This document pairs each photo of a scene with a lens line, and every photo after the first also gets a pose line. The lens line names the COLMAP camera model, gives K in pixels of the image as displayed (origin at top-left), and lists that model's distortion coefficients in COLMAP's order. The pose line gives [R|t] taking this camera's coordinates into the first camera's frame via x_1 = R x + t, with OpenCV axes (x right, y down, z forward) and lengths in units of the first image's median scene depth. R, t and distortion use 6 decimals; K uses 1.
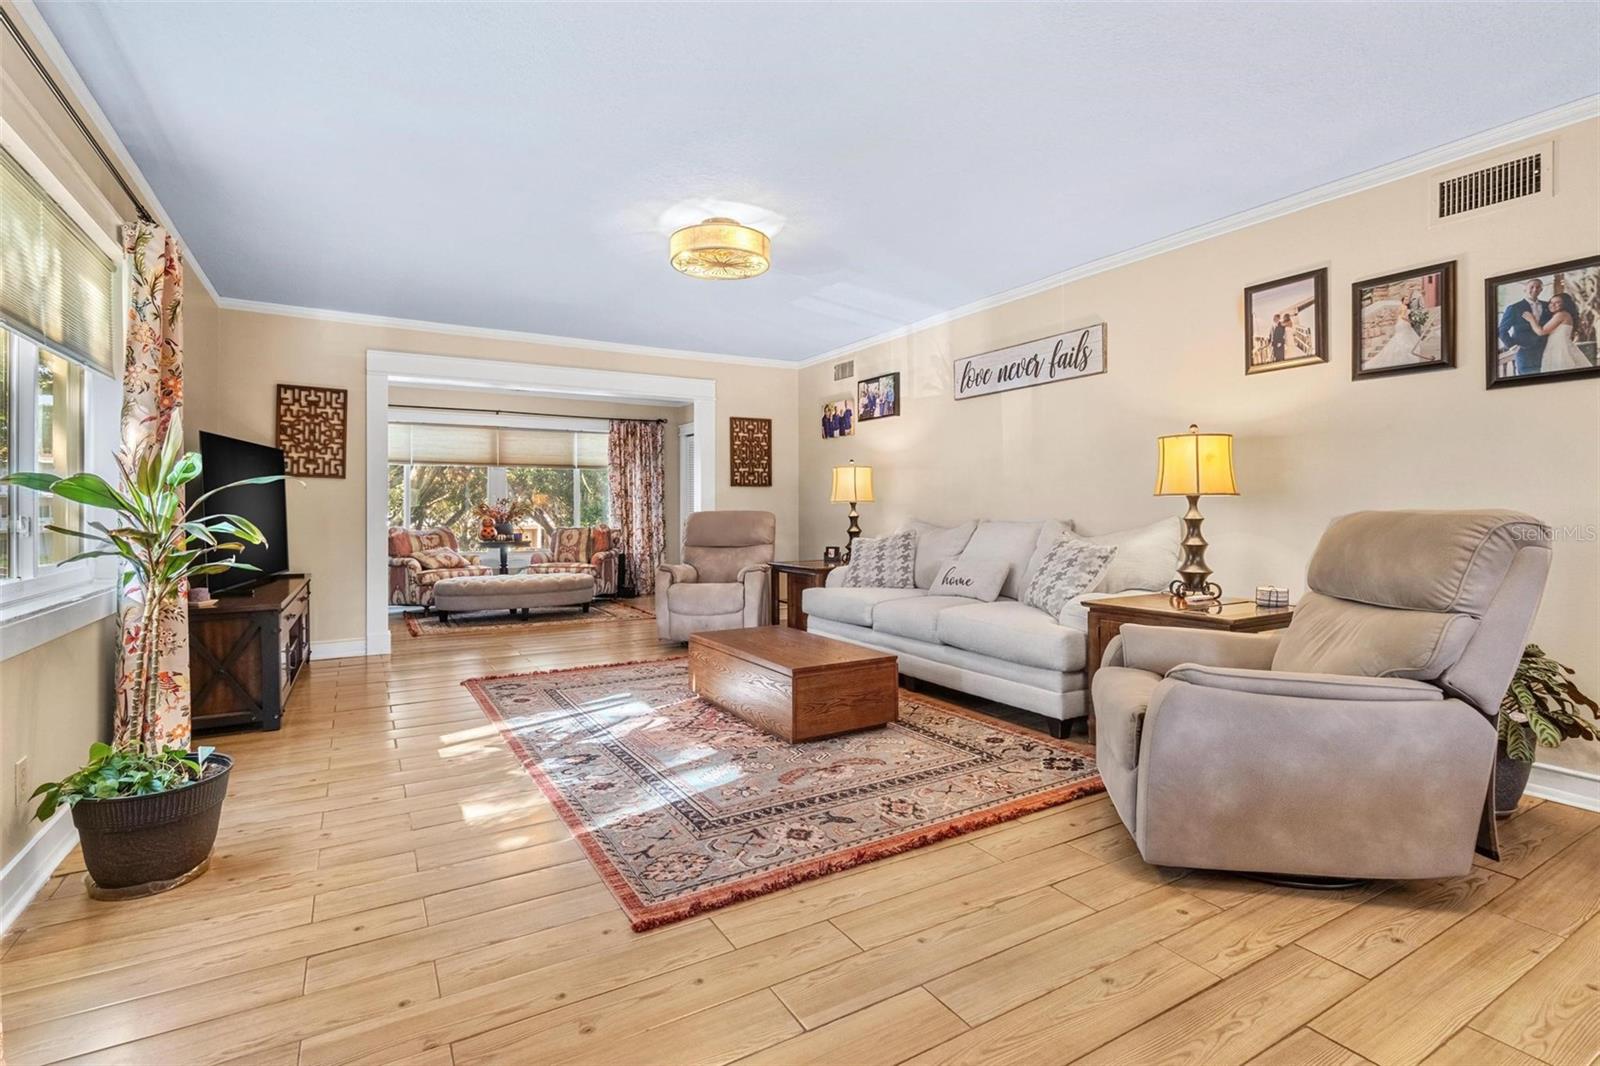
lens RADIAL K [[749.1, 0, 790.8], [0, 749.1, 508.0], [0, 0, 1]] dist [-0.016868, -0.000227]
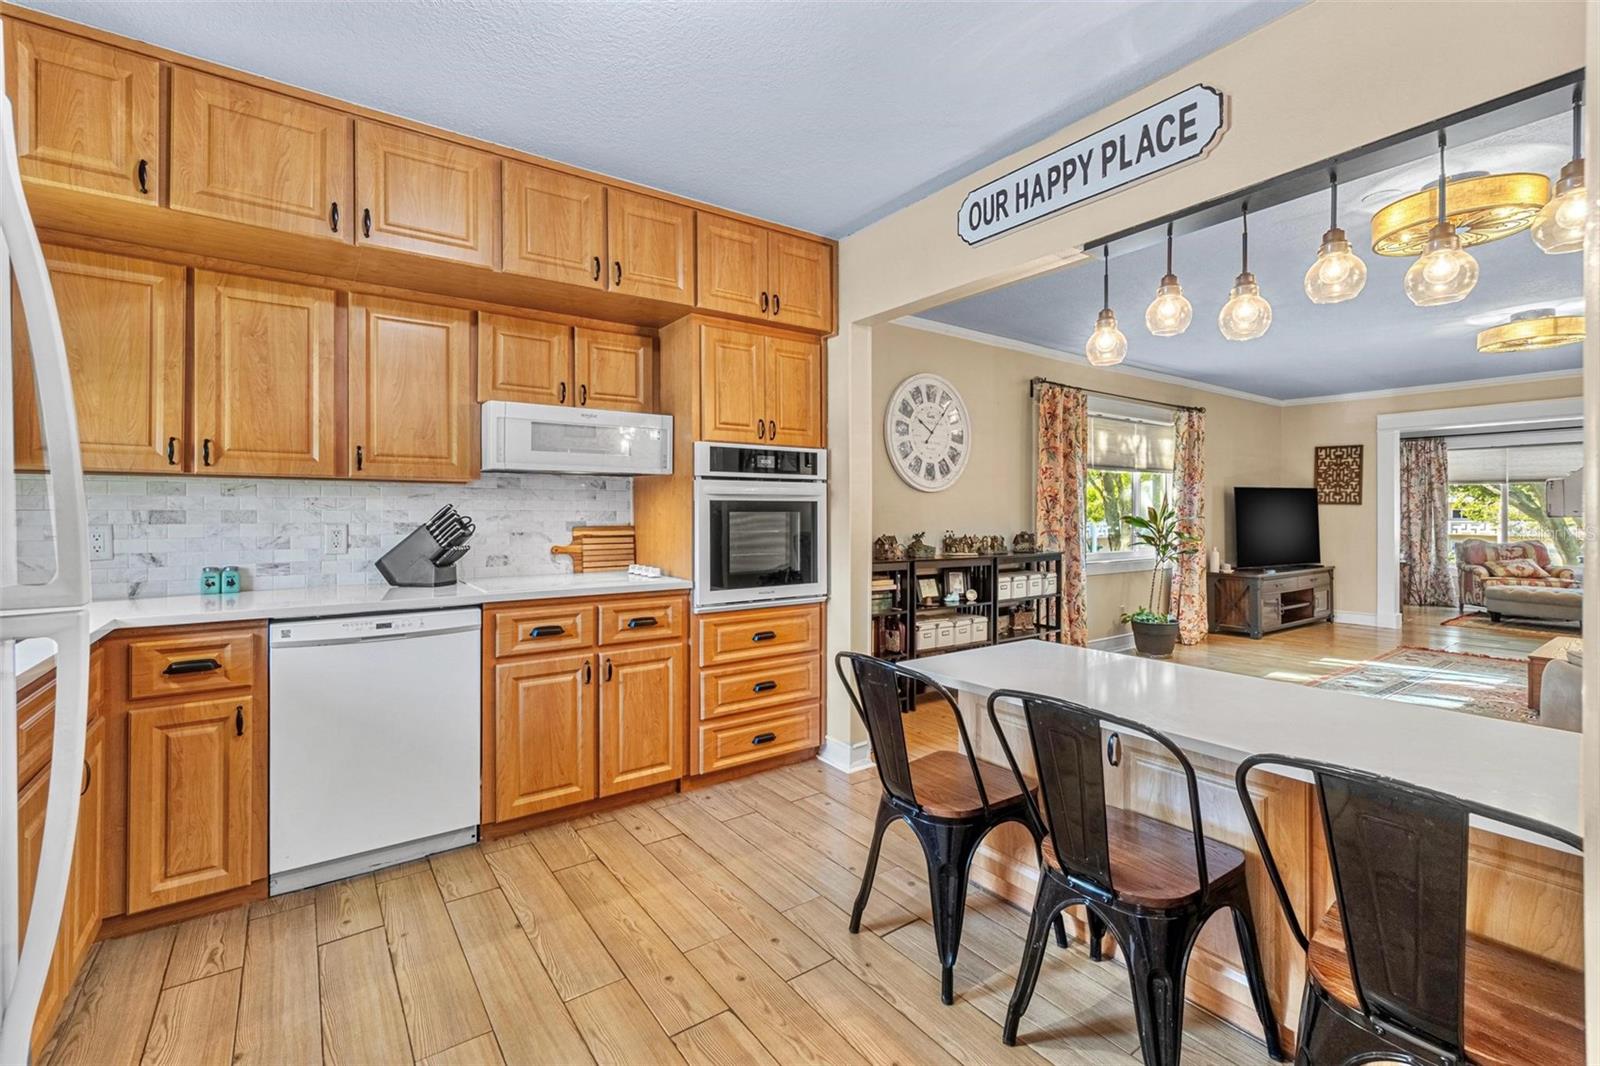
lens RADIAL K [[697.2, 0, 798.2], [0, 697.2, 519.0], [0, 0, 1]] dist [-0.005014, 0.001244]
pose [[0.097711, 0.007392, -0.995187, 0.419953], [0.000173, 0.999972, 0.007444, -0.013442], [0.995215, -0.000899, 0.097707, -0.158473]]
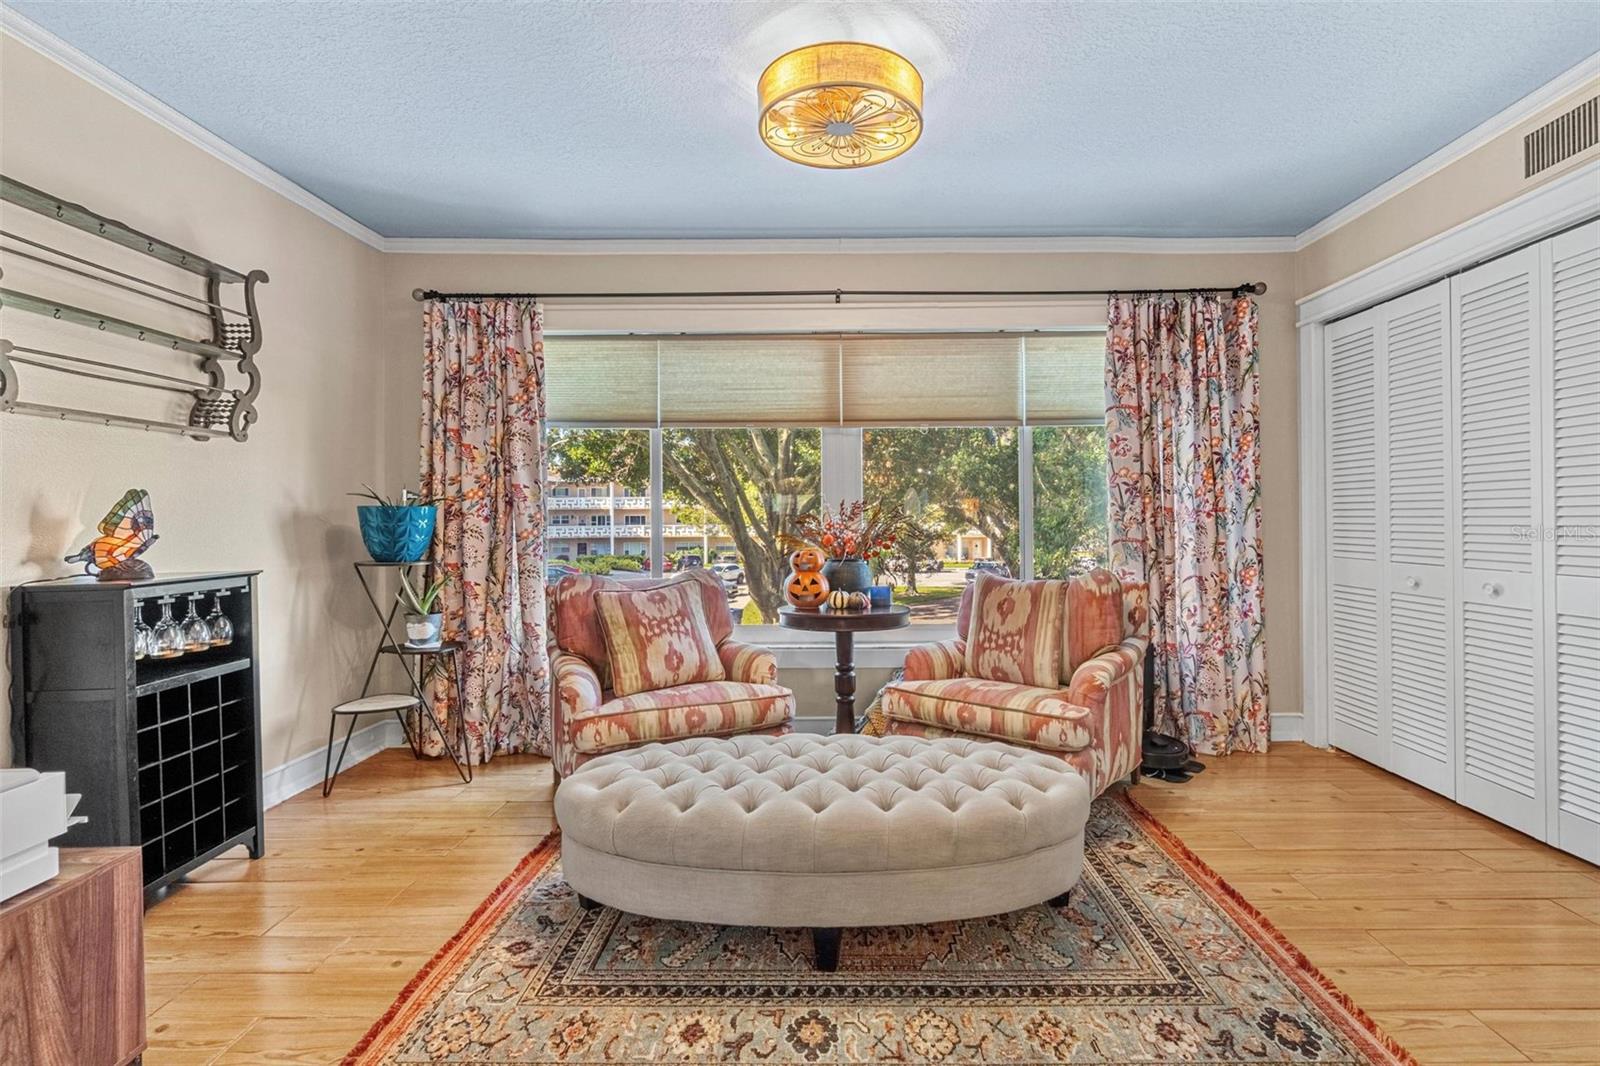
lens RADIAL K [[697.2, 0, 852.7], [0, 697.2, 518.1], [0, 0, 1]] dist [-0.005014, 0.001244]
pose [[0.866188, -0.003648, -0.499705, -0.195297], [0.007583, 0.999954, 0.005845, -0.006109], [0.499660, -0.008852, 0.866176, 0.682819]]
